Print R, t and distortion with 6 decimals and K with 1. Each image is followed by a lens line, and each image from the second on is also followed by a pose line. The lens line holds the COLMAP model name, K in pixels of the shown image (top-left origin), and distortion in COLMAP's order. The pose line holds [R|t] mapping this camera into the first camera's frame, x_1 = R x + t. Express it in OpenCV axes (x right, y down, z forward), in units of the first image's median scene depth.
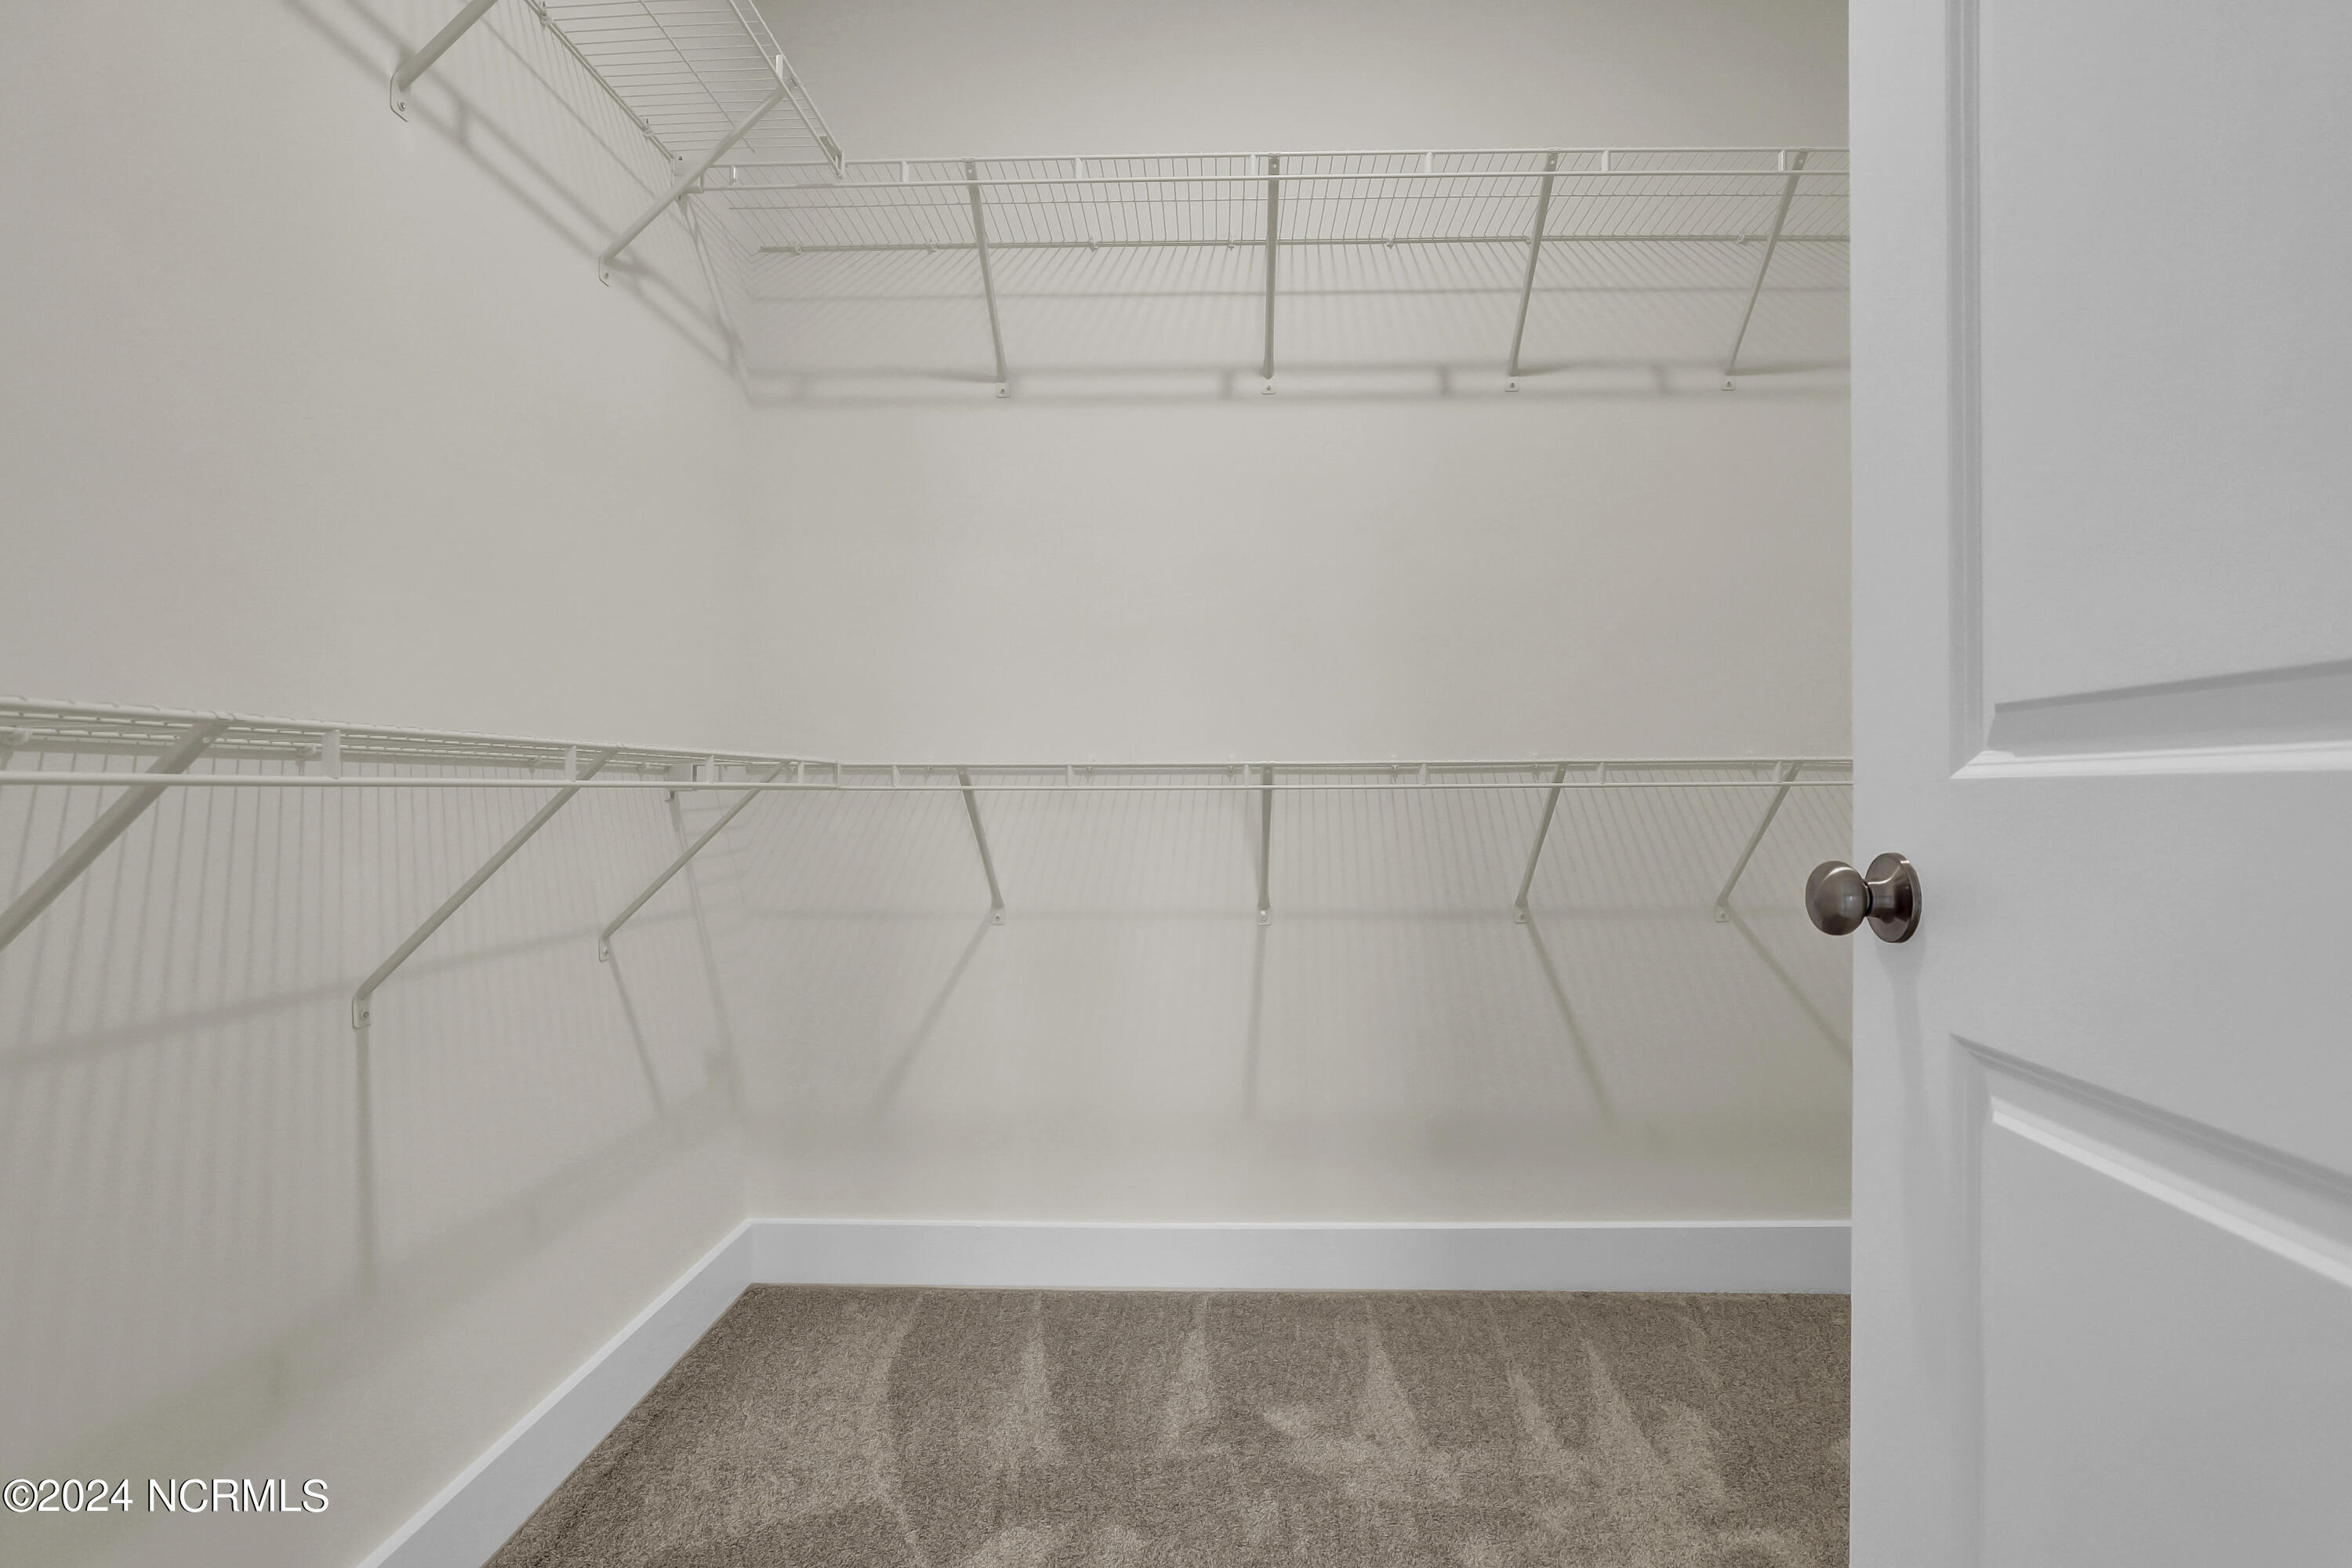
lens RADIAL K [[1113.9, 0, 1175.3], [0, 1113.9, 791.4], [0, 0, 1]] dist [-0.015700, 0.000261]
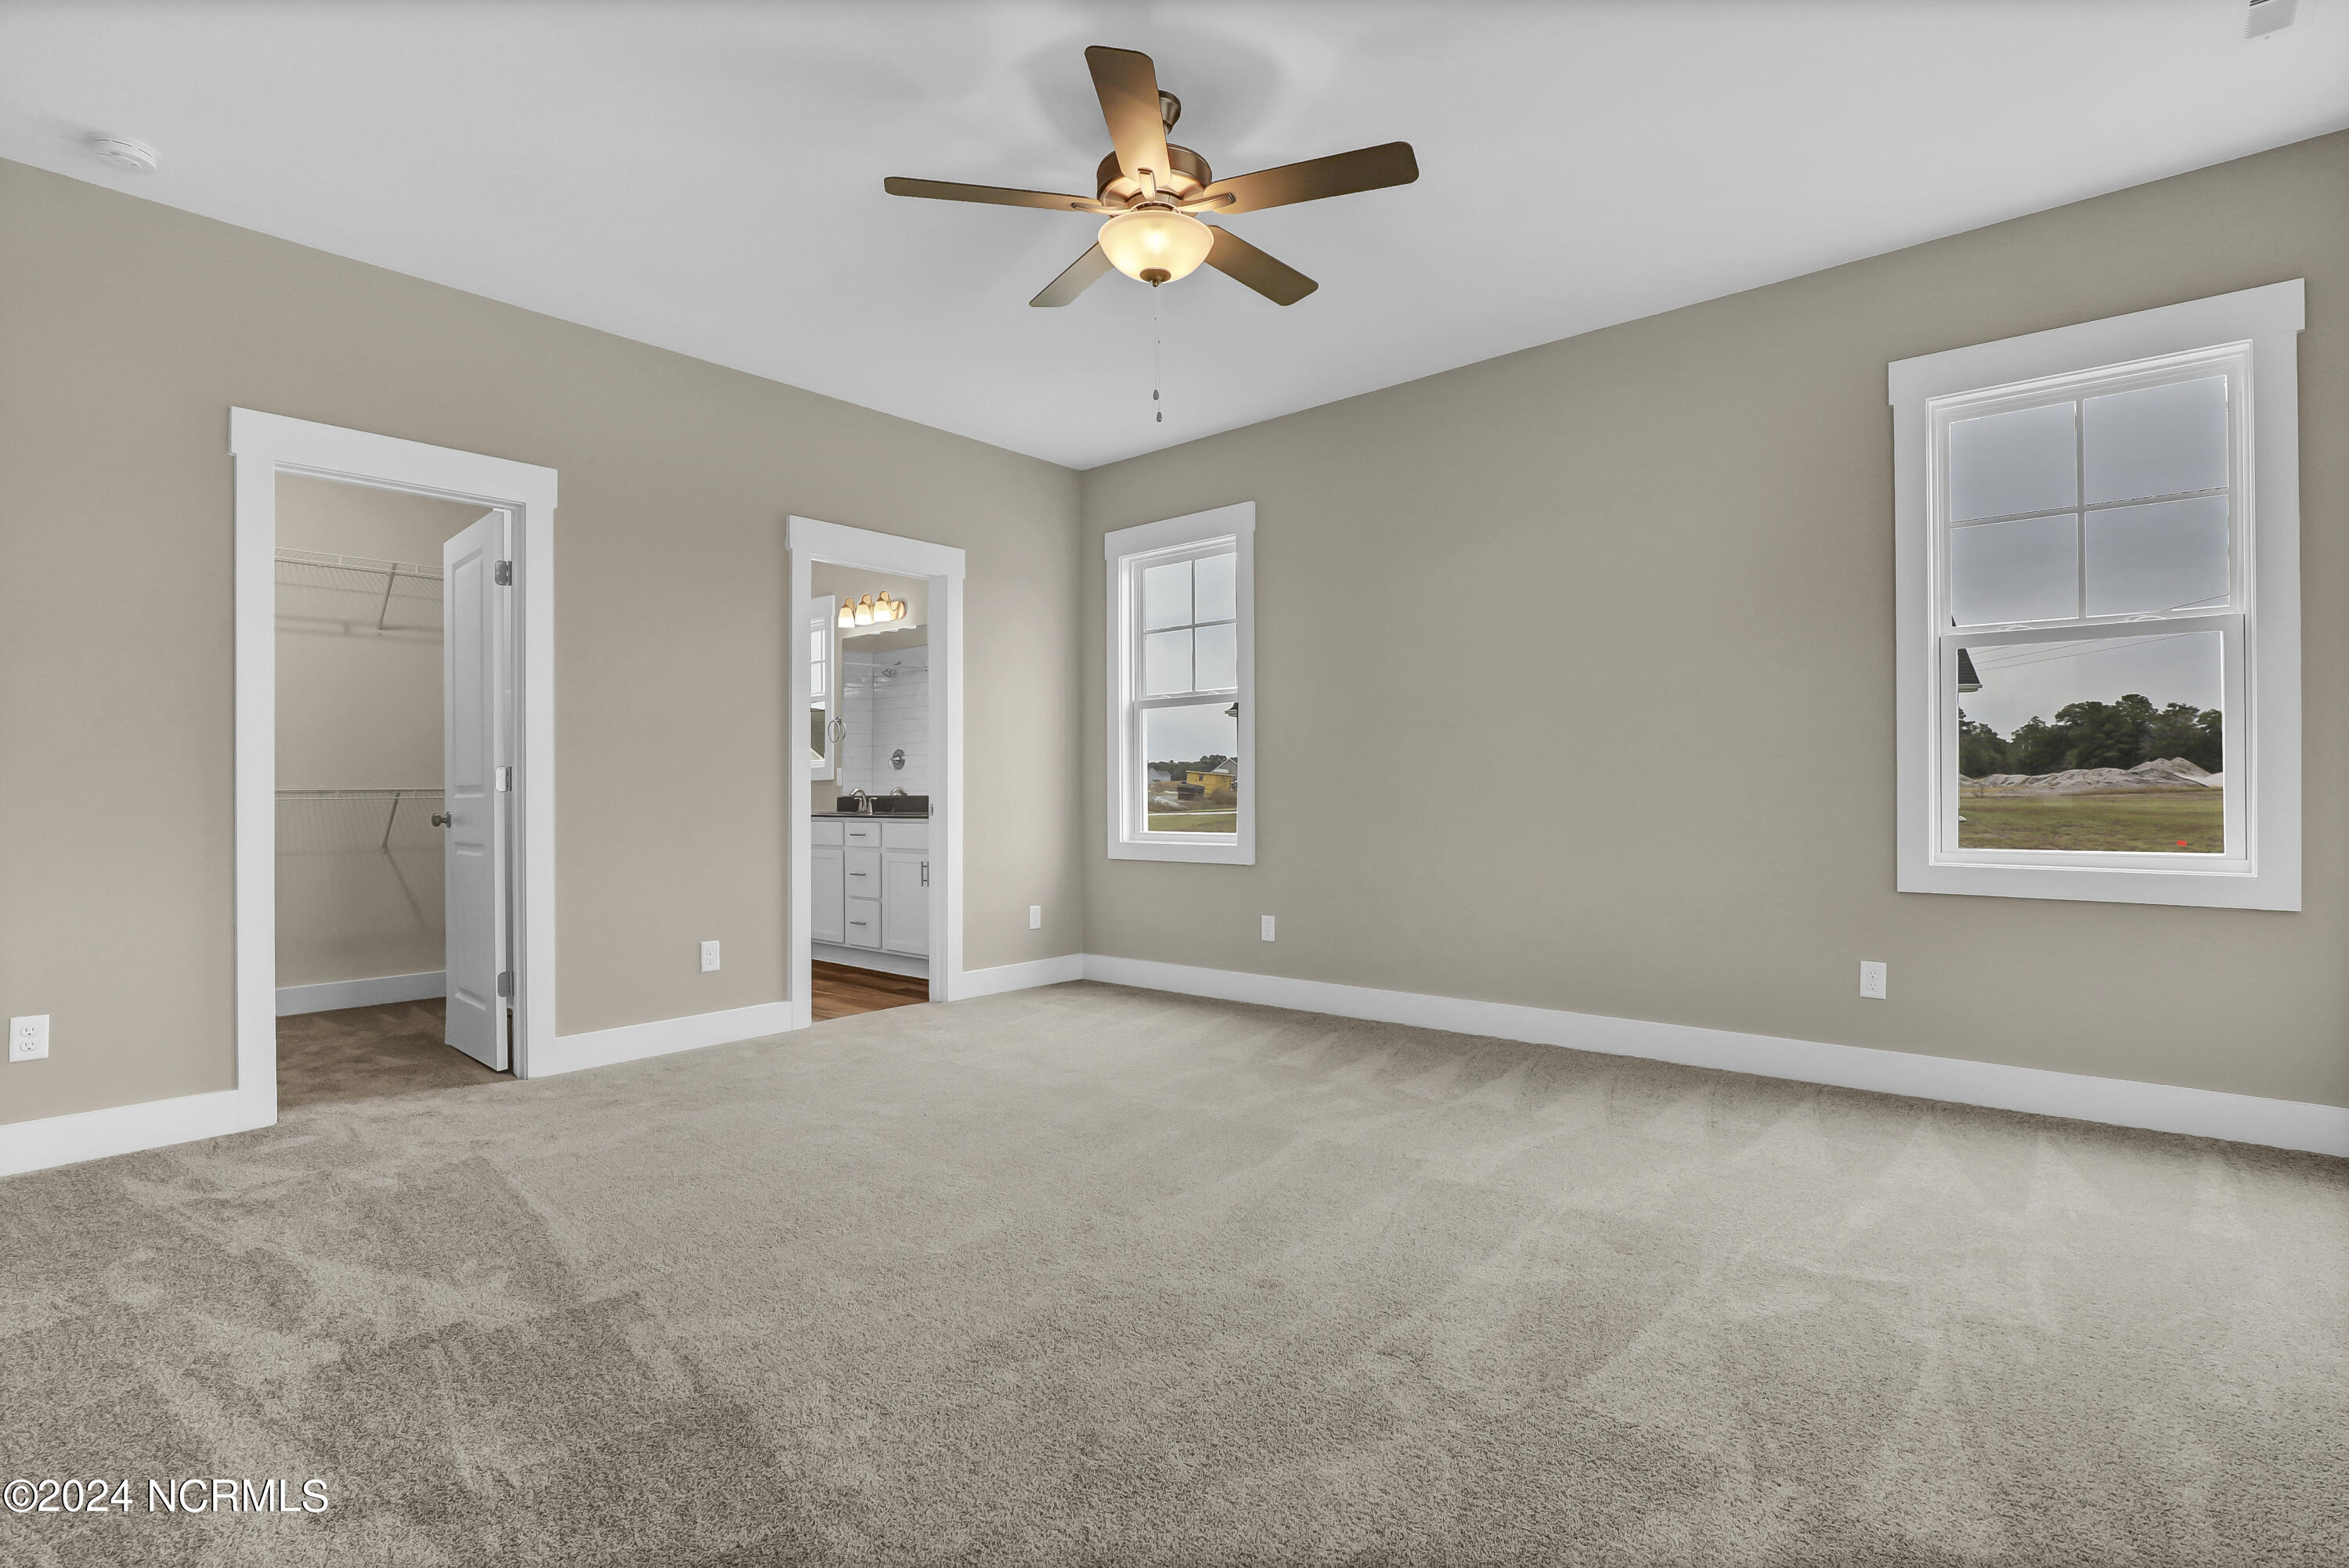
lens RADIAL K [[1112.3, 0, 1173.8], [0, 1112.3, 791.4], [0, 0, 1]] dist [-0.015700, 0.000261]
pose [[0.633310, -0.002819, 0.773893, -0.479374], [0.007663, 0.999967, -0.002629, -0.000458], [-0.773861, 0.007595, 0.633310, -1.927855]]
